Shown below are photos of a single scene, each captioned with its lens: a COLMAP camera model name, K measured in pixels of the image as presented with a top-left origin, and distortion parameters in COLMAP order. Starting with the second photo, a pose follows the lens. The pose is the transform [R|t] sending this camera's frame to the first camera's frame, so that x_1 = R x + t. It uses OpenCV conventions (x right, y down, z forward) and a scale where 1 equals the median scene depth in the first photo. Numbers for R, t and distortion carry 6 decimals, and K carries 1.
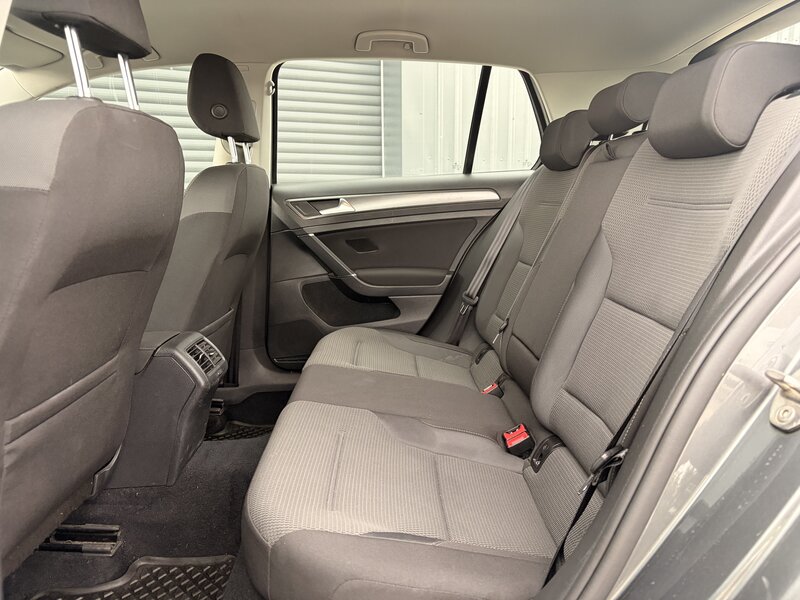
lens RADIAL K [[598.3, 0, 399.5], [0, 598.3, 303.5], [0, 0, 1]] dist [0.054173, -0.074552]
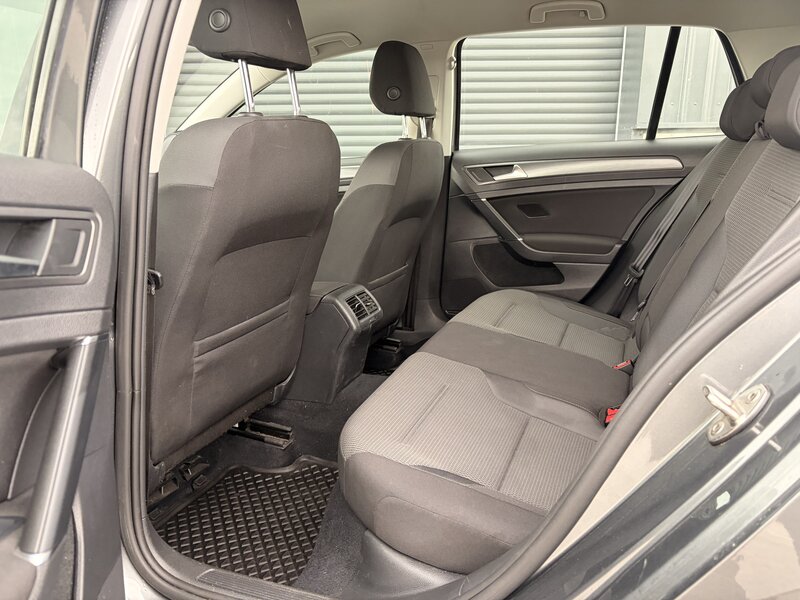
lens RADIAL K [[603.3, 0, 401.4], [0, 603.3, 299.3], [0, 0, 1]] dist [0.051257, -0.078022]
pose [[0.918230, 0.097763, -0.383792, 0.174906], [-0.064607, 0.993049, 0.098383, -0.040226], [0.390743, -0.065542, 0.918164, -0.070144]]
